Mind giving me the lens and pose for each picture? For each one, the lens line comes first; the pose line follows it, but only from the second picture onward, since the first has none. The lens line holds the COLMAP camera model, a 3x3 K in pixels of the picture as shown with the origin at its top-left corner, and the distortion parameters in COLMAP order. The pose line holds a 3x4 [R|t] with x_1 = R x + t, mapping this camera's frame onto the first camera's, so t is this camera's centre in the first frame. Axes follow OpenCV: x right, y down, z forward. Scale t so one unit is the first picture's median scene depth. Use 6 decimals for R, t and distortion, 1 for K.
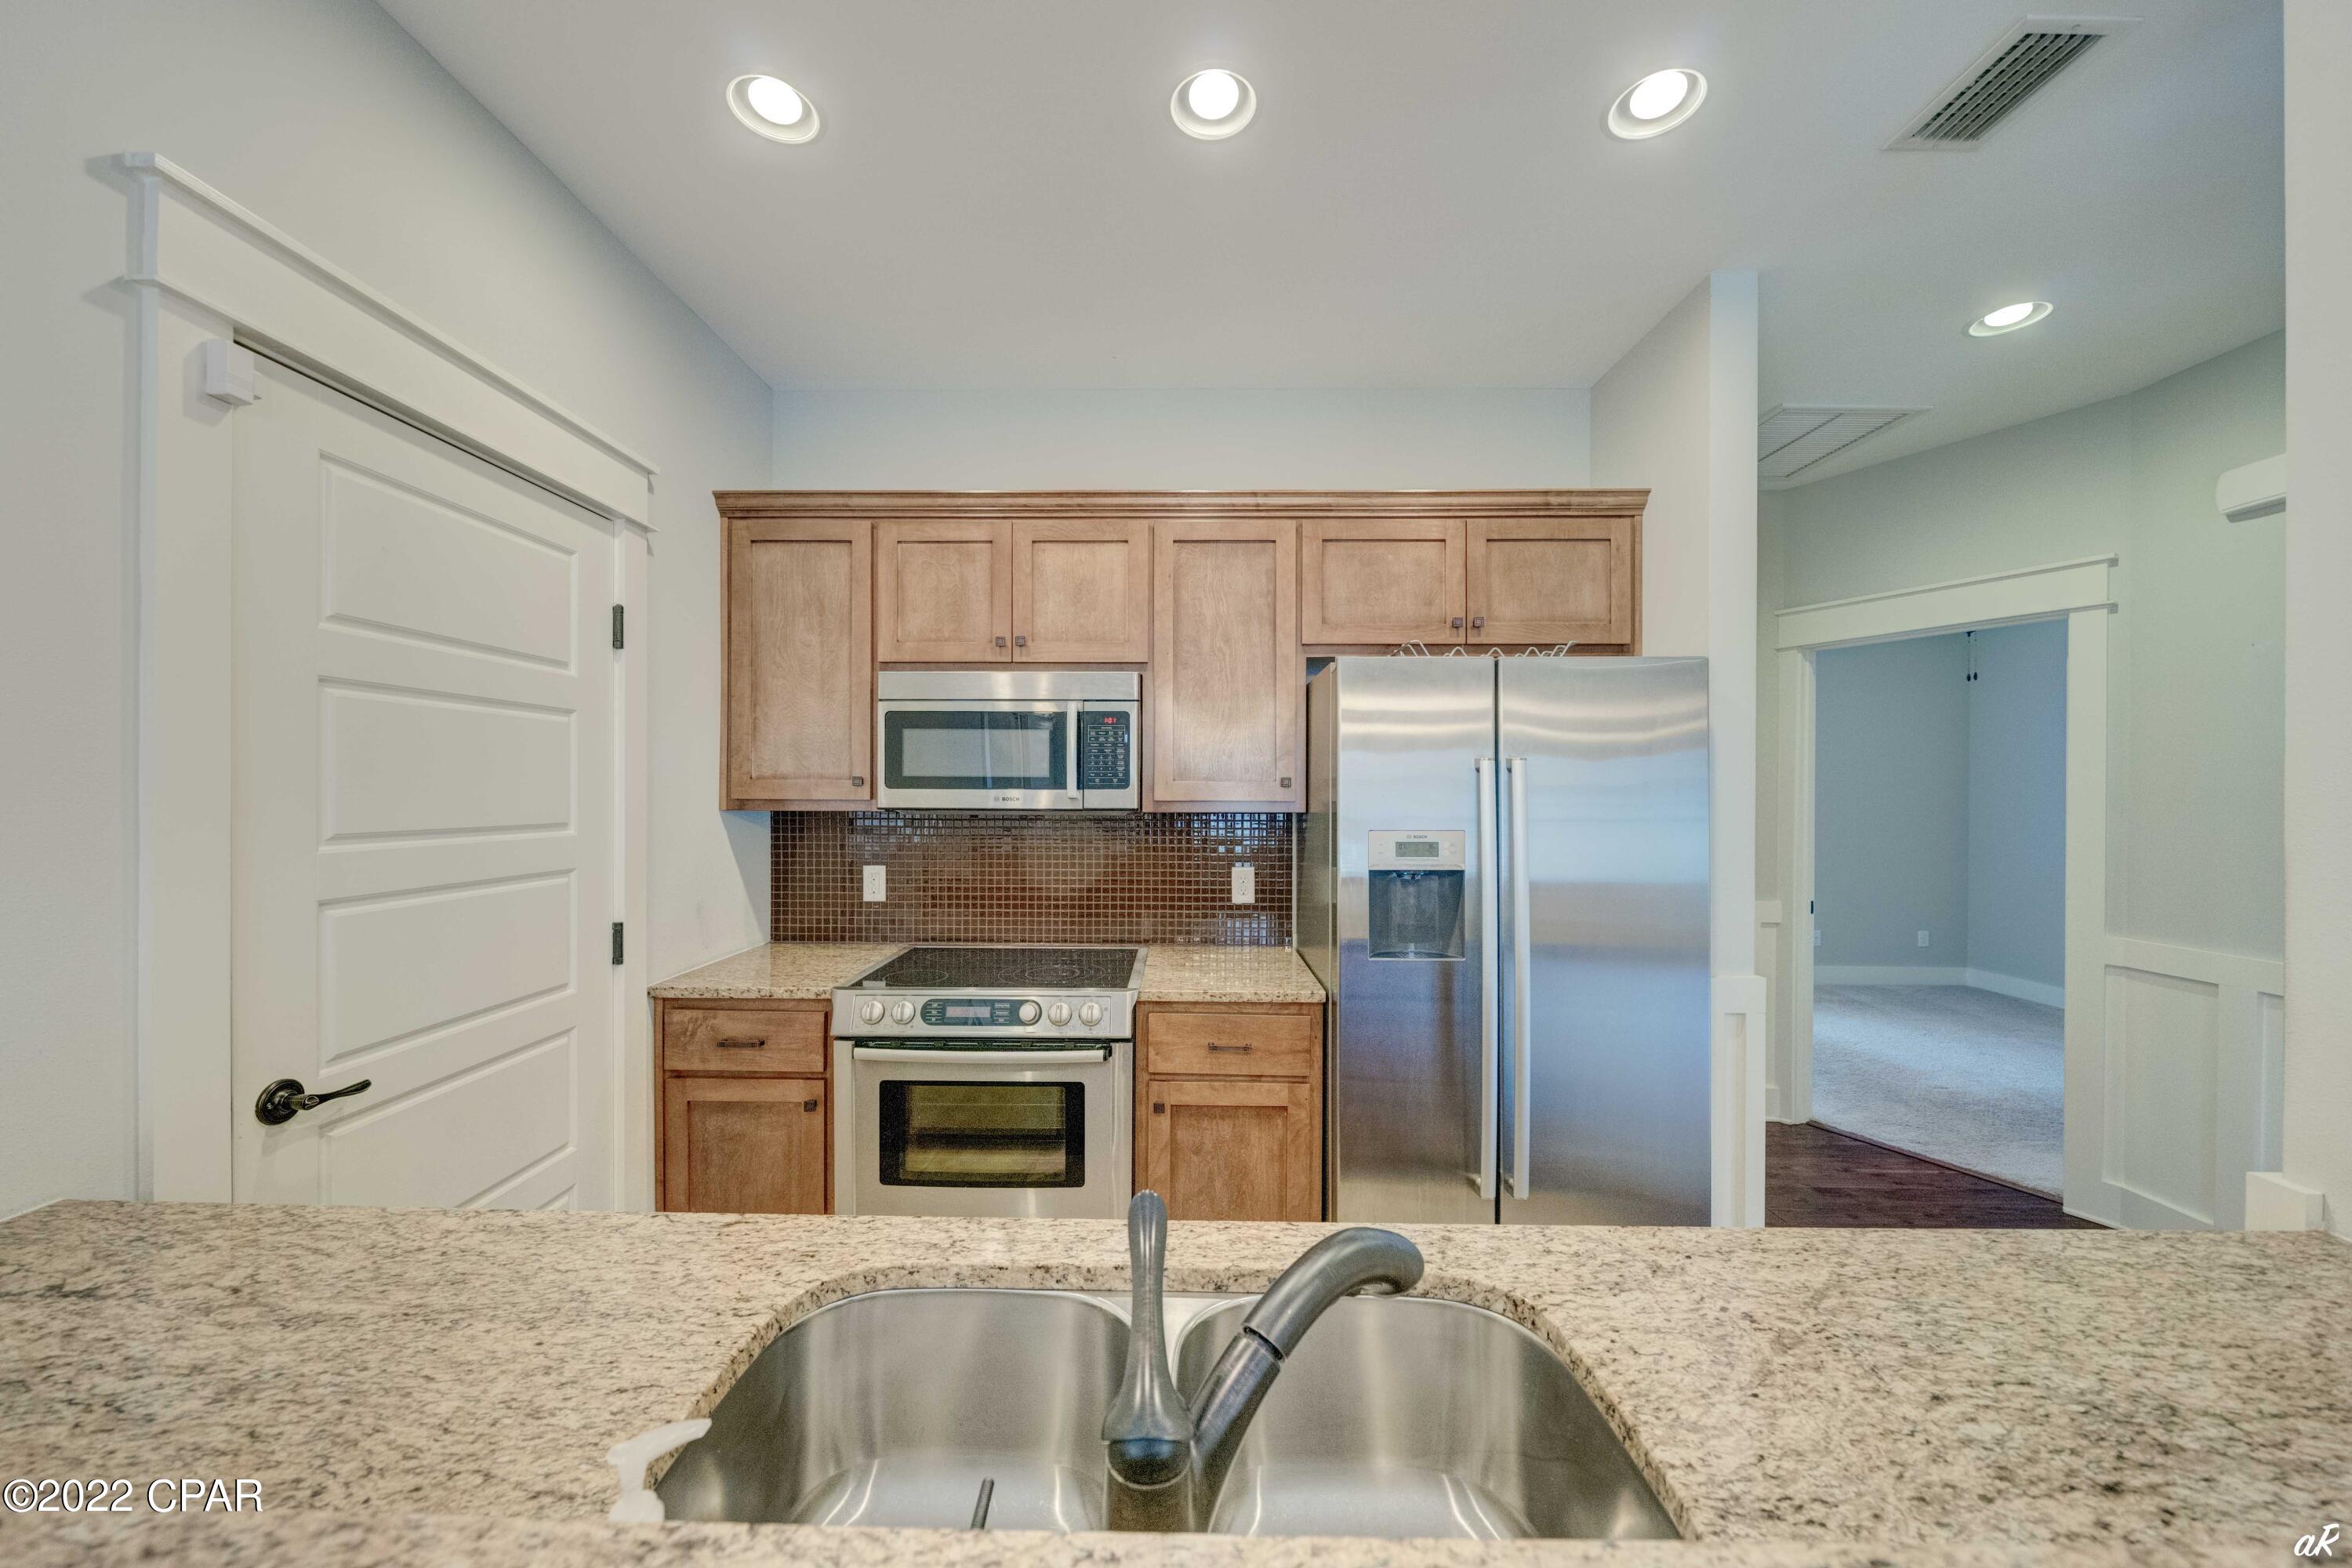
lens RADIAL K [[821.1, 0, 1174.9], [0, 821.1, 790.0], [0, 0, 1]] dist [-0.004727, -0.000266]
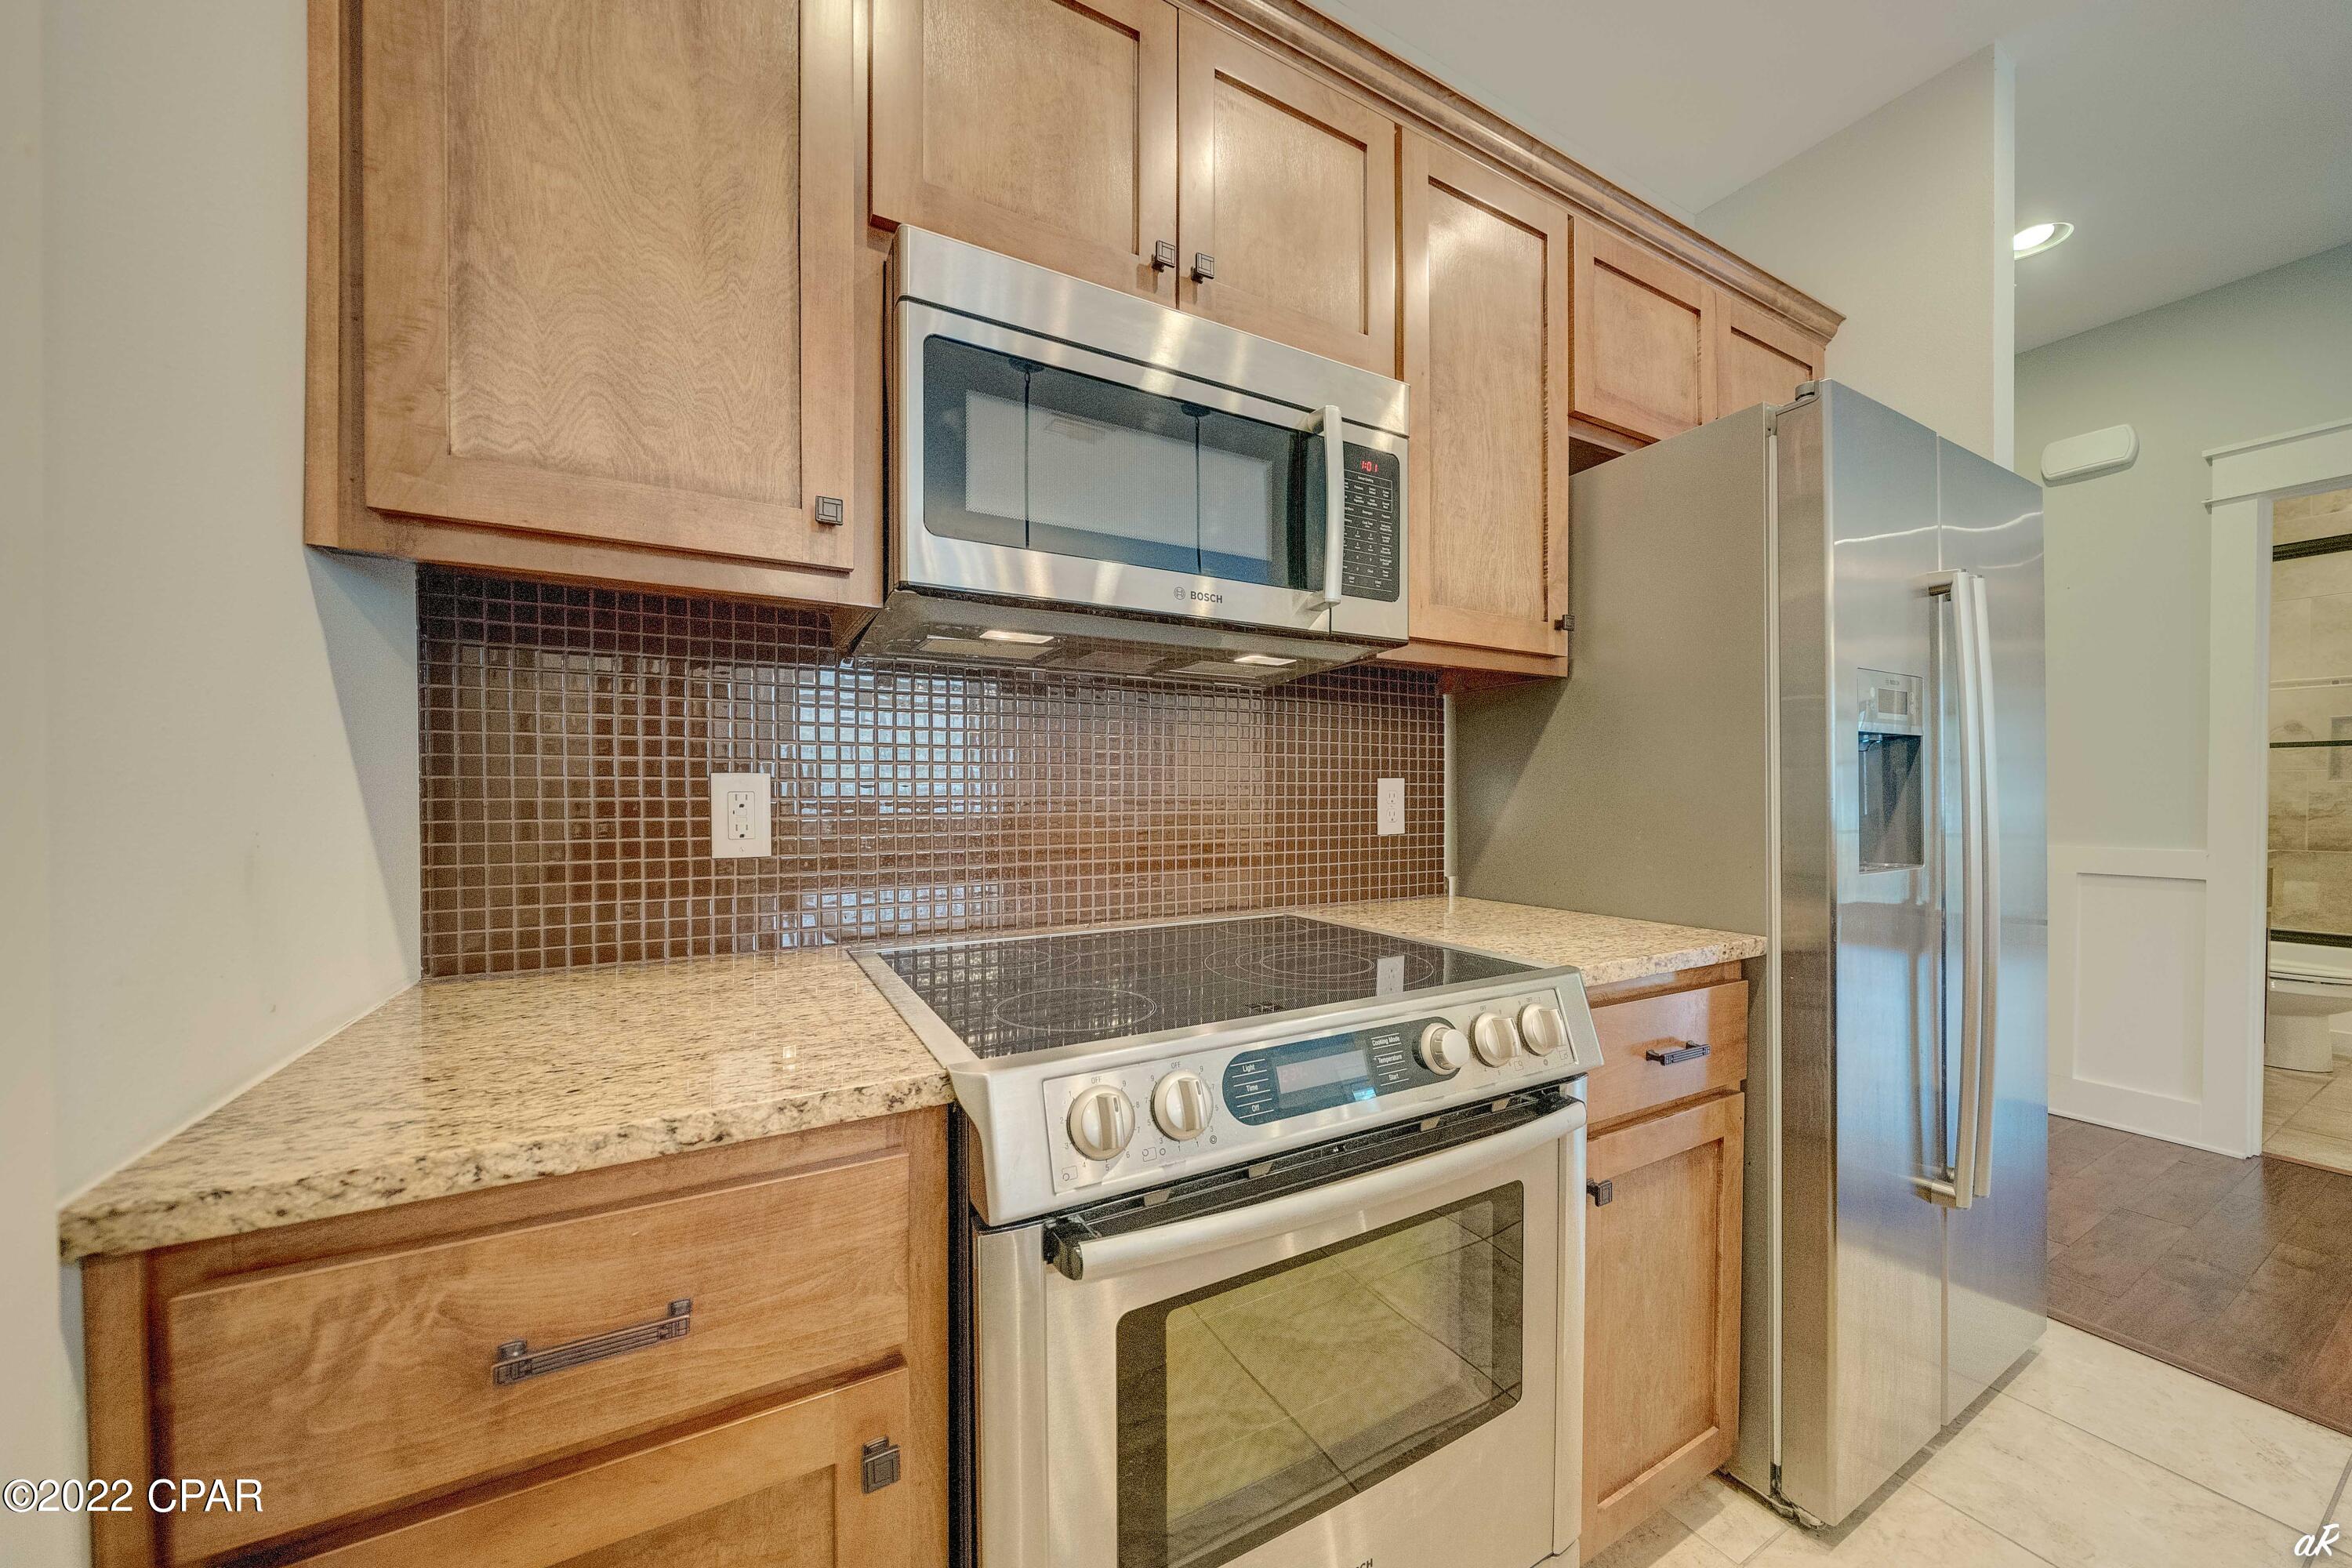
lens RADIAL K [[821.1, 0, 1177.9], [0, 821.1, 799.5], [0, 0, 1]] dist [-0.004727, -0.000266]
pose [[0.871925, -0.010581, 0.489525, -0.429334], [0.004519, 0.999898, 0.013564, 0.114998], [-0.489619, -0.009614, 0.871884, 0.591605]]
